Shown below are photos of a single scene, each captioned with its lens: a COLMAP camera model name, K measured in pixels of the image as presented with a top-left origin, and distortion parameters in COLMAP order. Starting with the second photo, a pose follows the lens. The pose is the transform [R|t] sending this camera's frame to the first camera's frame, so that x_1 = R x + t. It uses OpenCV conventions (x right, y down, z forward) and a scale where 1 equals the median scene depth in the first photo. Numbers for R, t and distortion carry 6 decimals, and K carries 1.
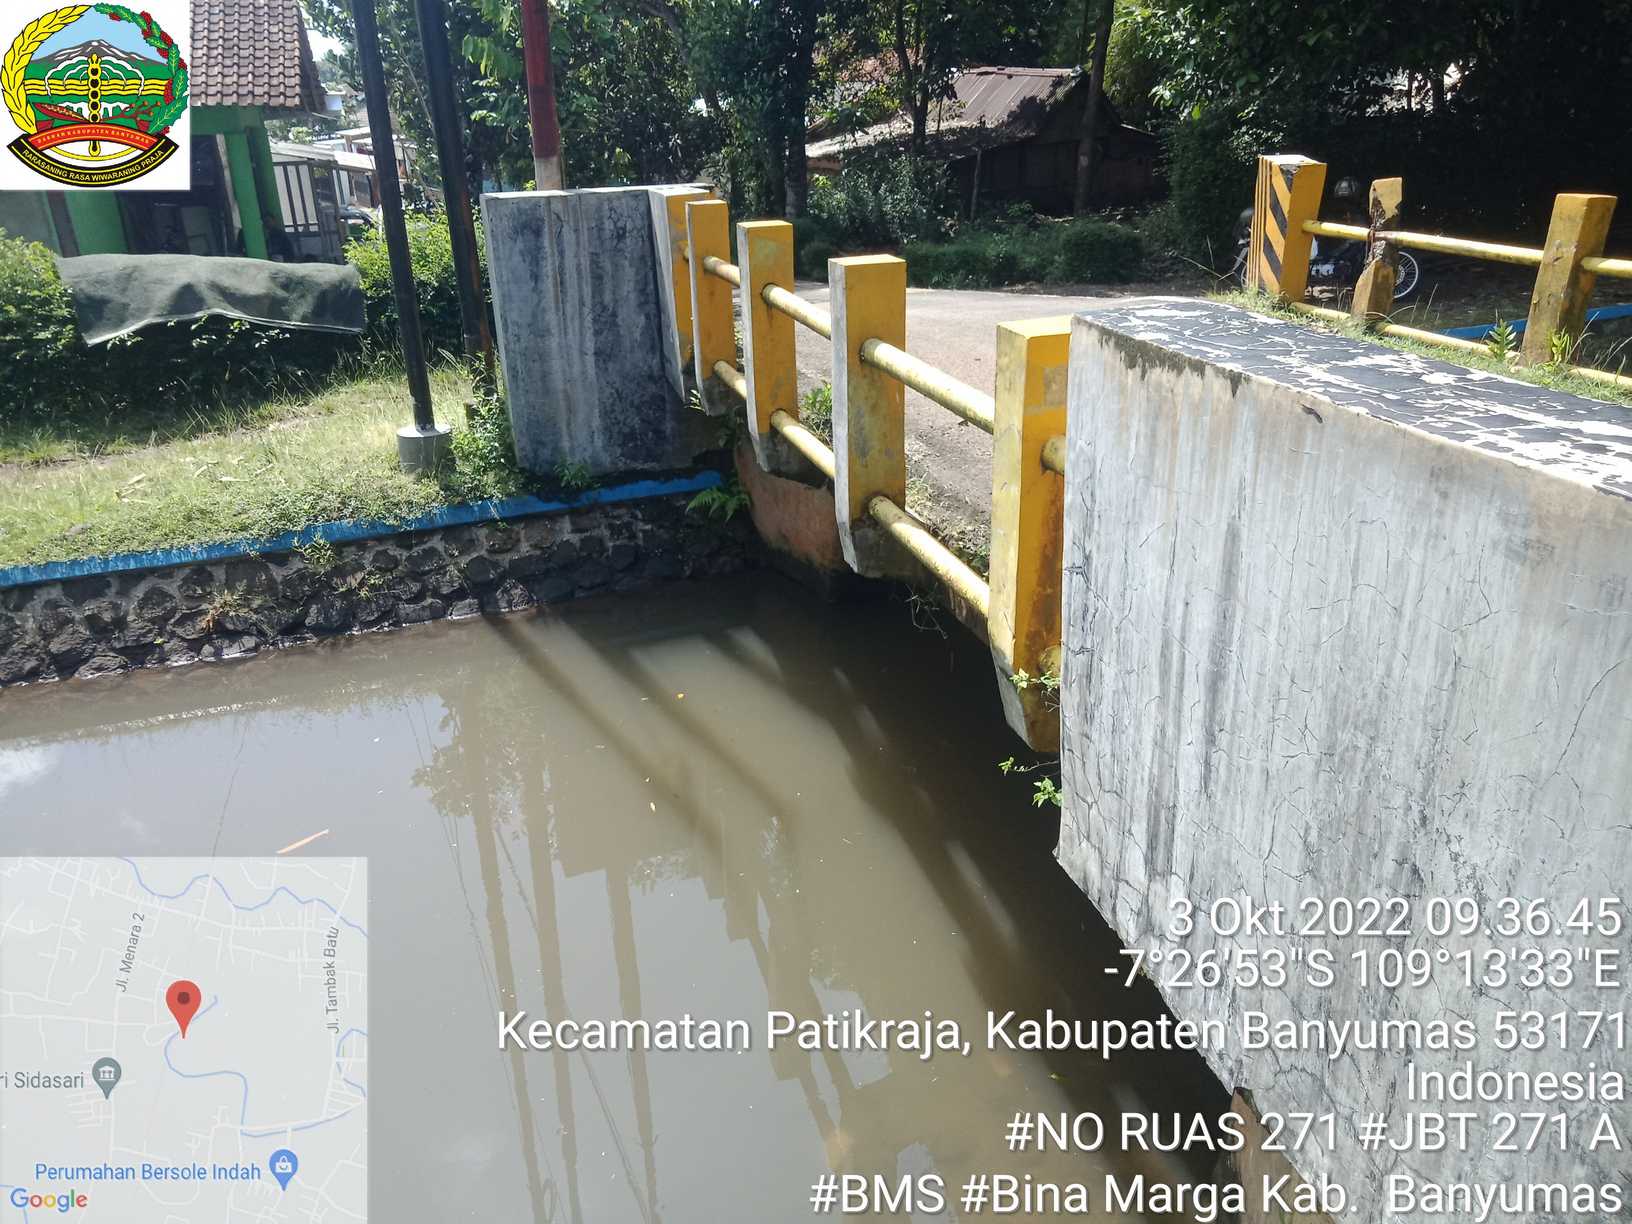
lens RADIAL K [[1210.0, 0, 813.7], [0, 1210.0, 608.4], [0, 0, 1]] dist [0.027099, -0.028352]
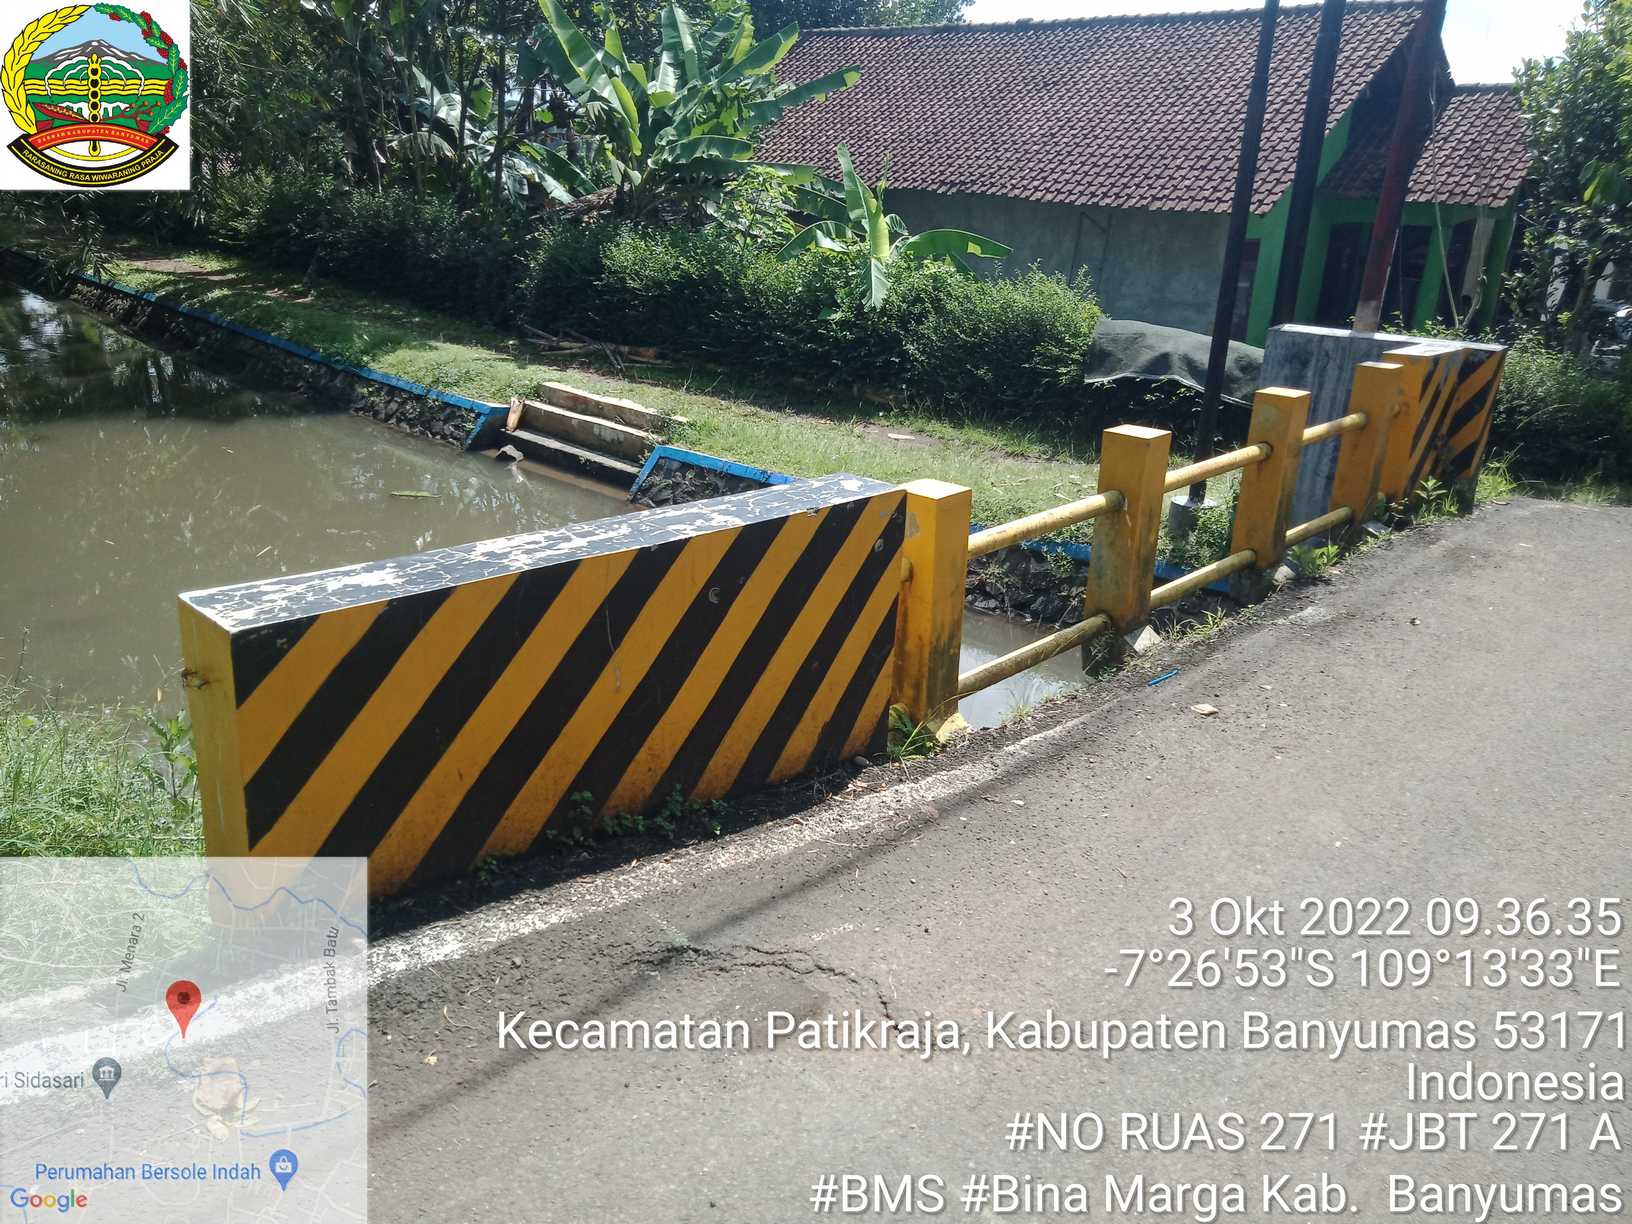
lens RADIAL K [[1210.0, 0, 813.7], [0, 1210.0, 608.4], [0, 0, 1]] dist [0.027099, -0.028352]
pose [[0.538645, 0.336138, -0.772575, 0.368029], [-0.371567, 0.917753, 0.140244, -0.062979], [0.756174, 0.211522, 0.619241, -0.011776]]
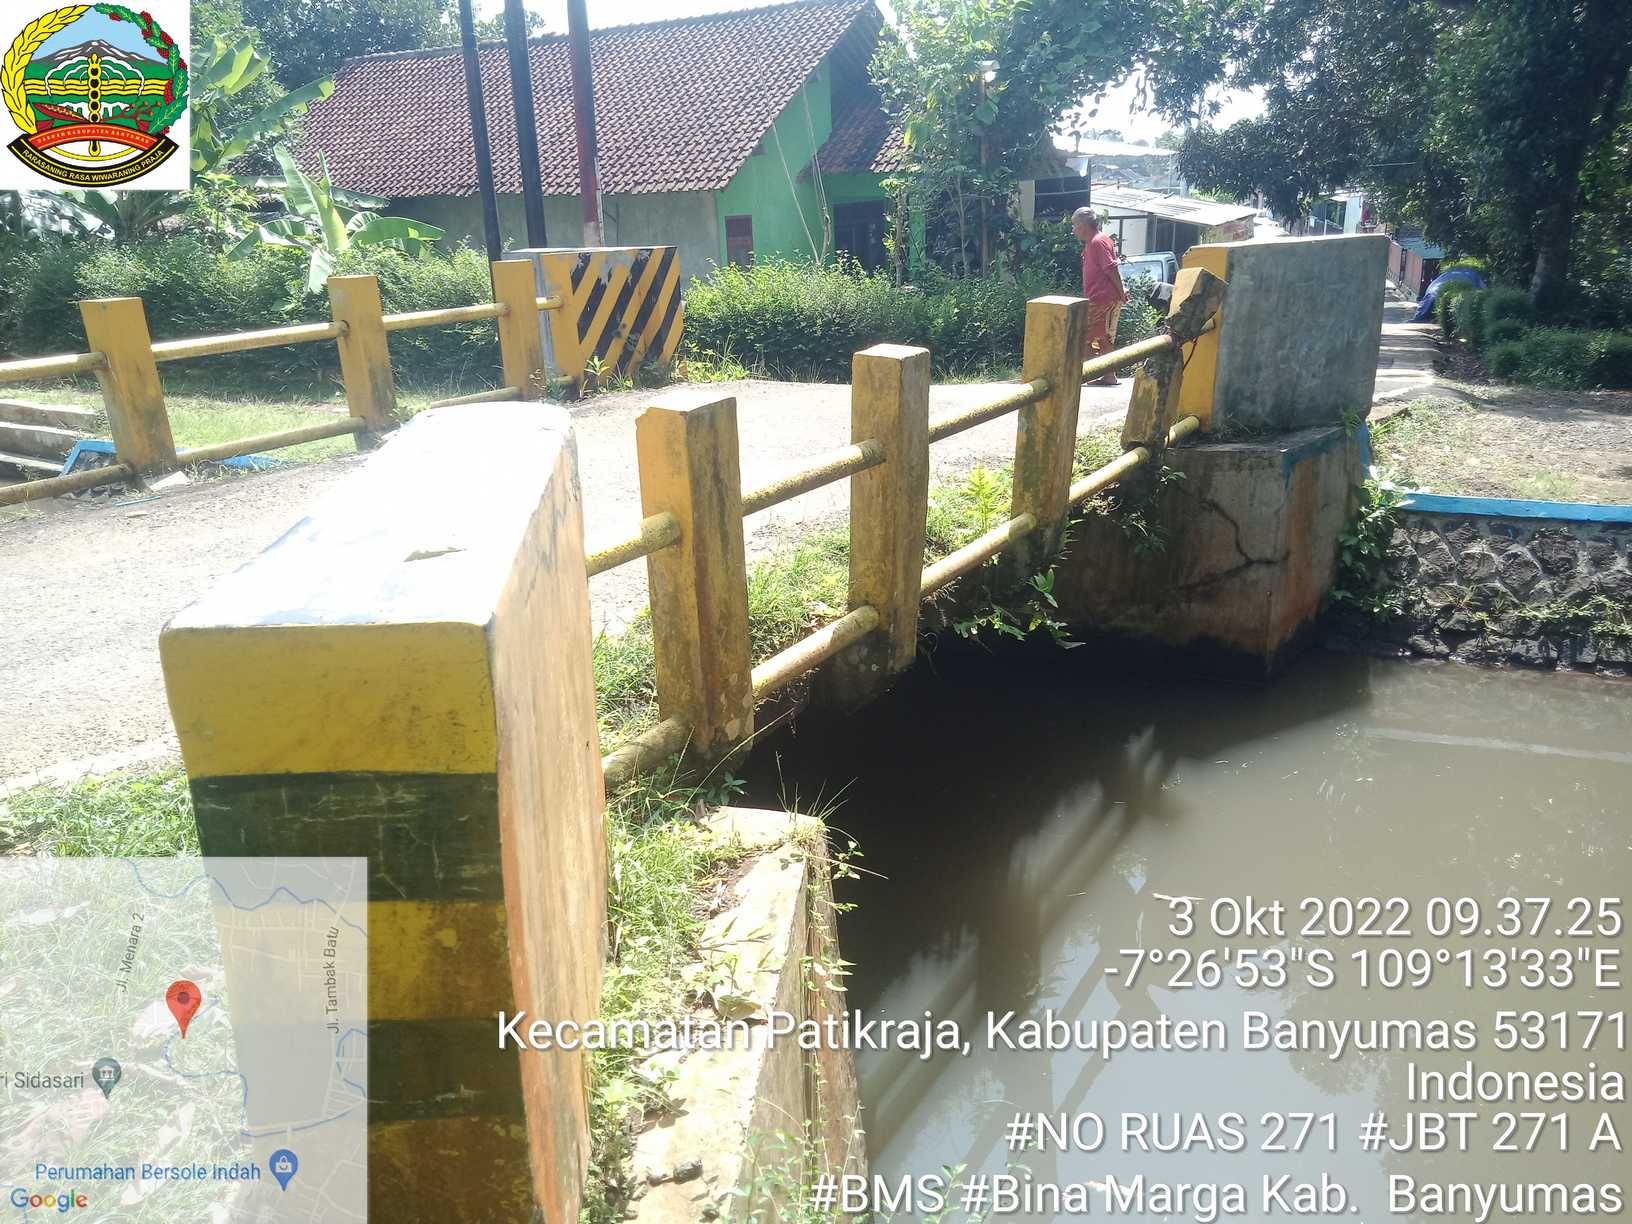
lens RADIAL K [[1210.0, 0, 813.7], [0, 1210.0, 608.4], [0, 0, 1]] dist [0.027099, -0.028352]
pose [[0.702738, 0.232499, -0.672386, 0.728394], [-0.262238, 0.963199, 0.058981, -0.092072], [0.661355, 0.134877, 0.737847, 0.217731]]
